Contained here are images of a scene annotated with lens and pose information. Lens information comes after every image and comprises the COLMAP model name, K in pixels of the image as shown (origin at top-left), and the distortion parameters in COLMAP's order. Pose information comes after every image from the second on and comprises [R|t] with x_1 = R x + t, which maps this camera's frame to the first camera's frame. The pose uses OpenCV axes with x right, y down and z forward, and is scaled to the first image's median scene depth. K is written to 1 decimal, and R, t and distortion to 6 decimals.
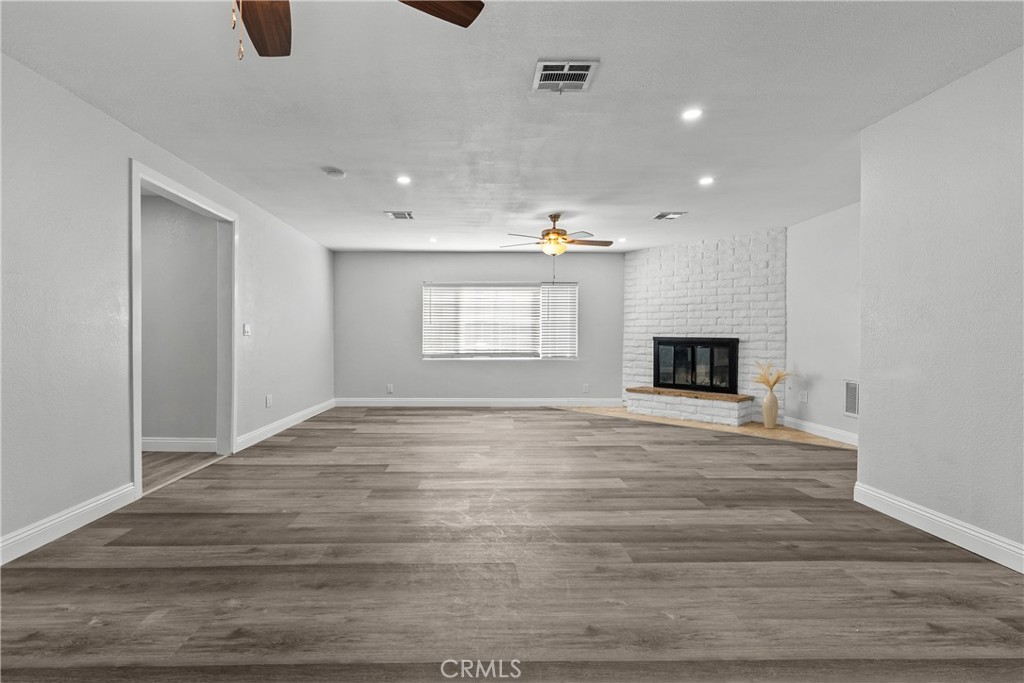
lens RADIAL K [[457.7, 0, 517.0], [0, 457.7, 341.3], [0, 0, 1]] dist [-0.006016, 0.004069]
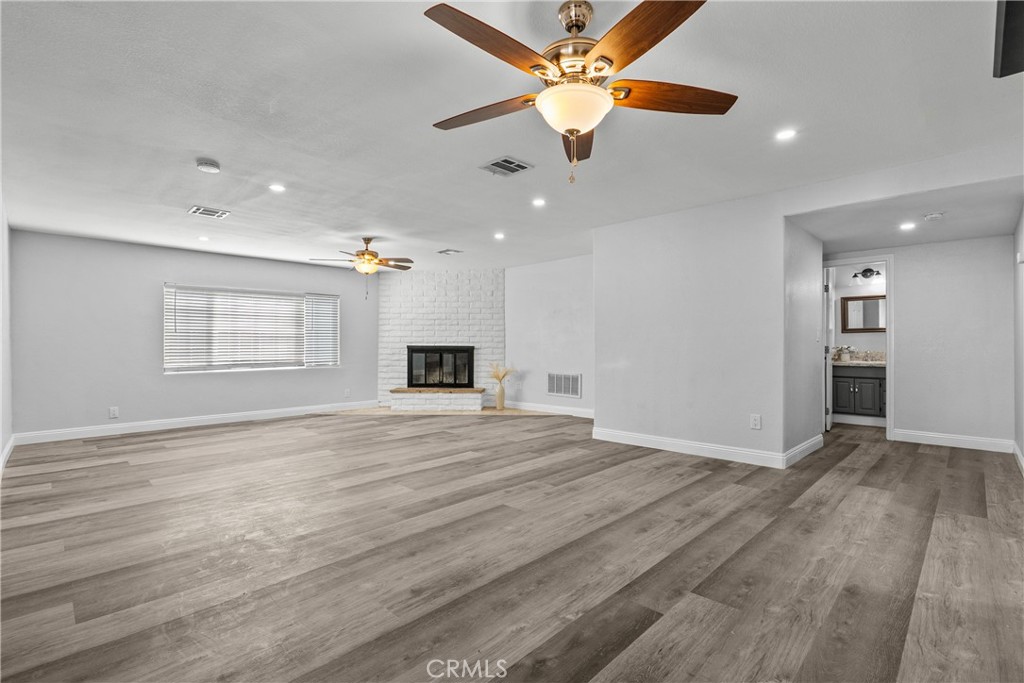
lens RADIAL K [[457.7, 0, 465.7], [0, 457.7, 337.3], [0, 0, 1]] dist [-0.006016, 0.004069]
pose [[0.755187, 0.006575, 0.655476, -0.411730], [0.013012, 0.999602, -0.025018, 0.000527], [-0.655380, 0.027423, 0.754801, -0.003990]]
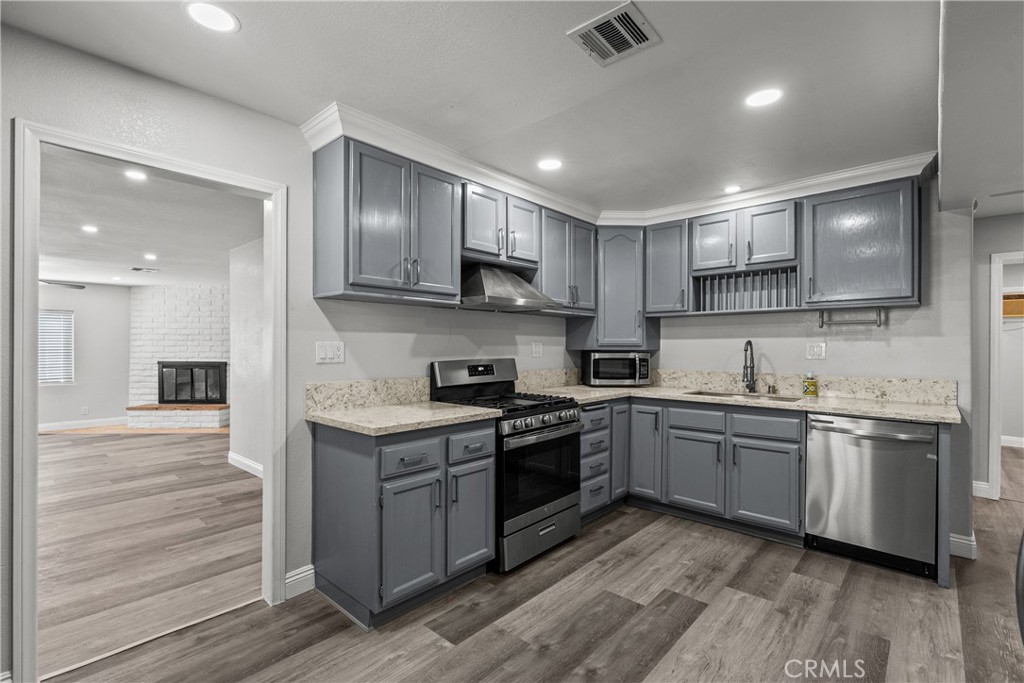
lens RADIAL K [[457.7, 0, 514.2], [0, 457.7, 344.3], [0, 0, 1]] dist [-0.006016, 0.004069]
pose [[0.733072, -0.005371, 0.680130, 0.190030], [0.010874, 0.999934, -0.003824, -0.043094], [-0.680064, 0.010199, 0.733081, -0.539595]]
